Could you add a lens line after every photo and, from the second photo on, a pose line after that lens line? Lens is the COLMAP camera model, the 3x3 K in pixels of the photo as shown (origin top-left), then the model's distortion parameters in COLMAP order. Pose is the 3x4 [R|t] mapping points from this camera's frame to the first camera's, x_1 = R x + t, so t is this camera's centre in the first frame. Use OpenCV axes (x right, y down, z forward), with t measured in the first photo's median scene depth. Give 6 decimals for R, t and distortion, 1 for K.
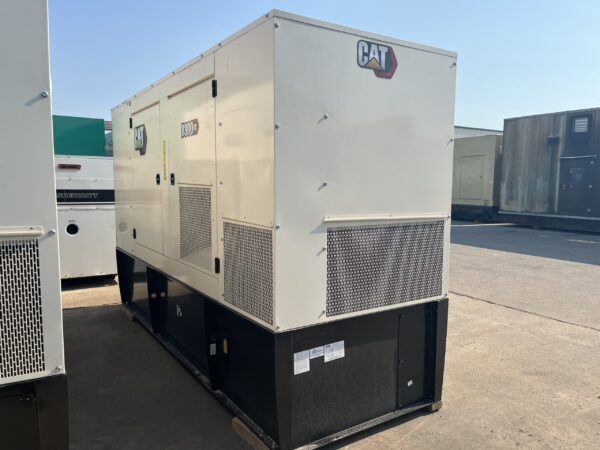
lens RADIAL K [[460.0, 0, 300.0], [0, 460.0, 225.0], [0, 0, 1]] dist [0.059480, -0.066943]
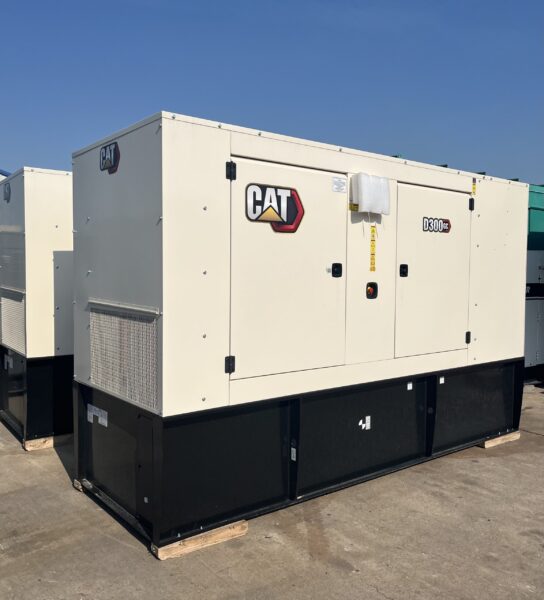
lens RADIAL K [[562.7, 0, 272.0], [0, 562.7, 300.0], [0, 0, 1]] dist [0.046970, -0.017864]
pose [[0.083604, 0.043168, -0.995564, 1.503814], [-0.105336, 0.993847, 0.034247, -0.110694], [0.990916, 0.102006, 0.087637, 1.268387]]
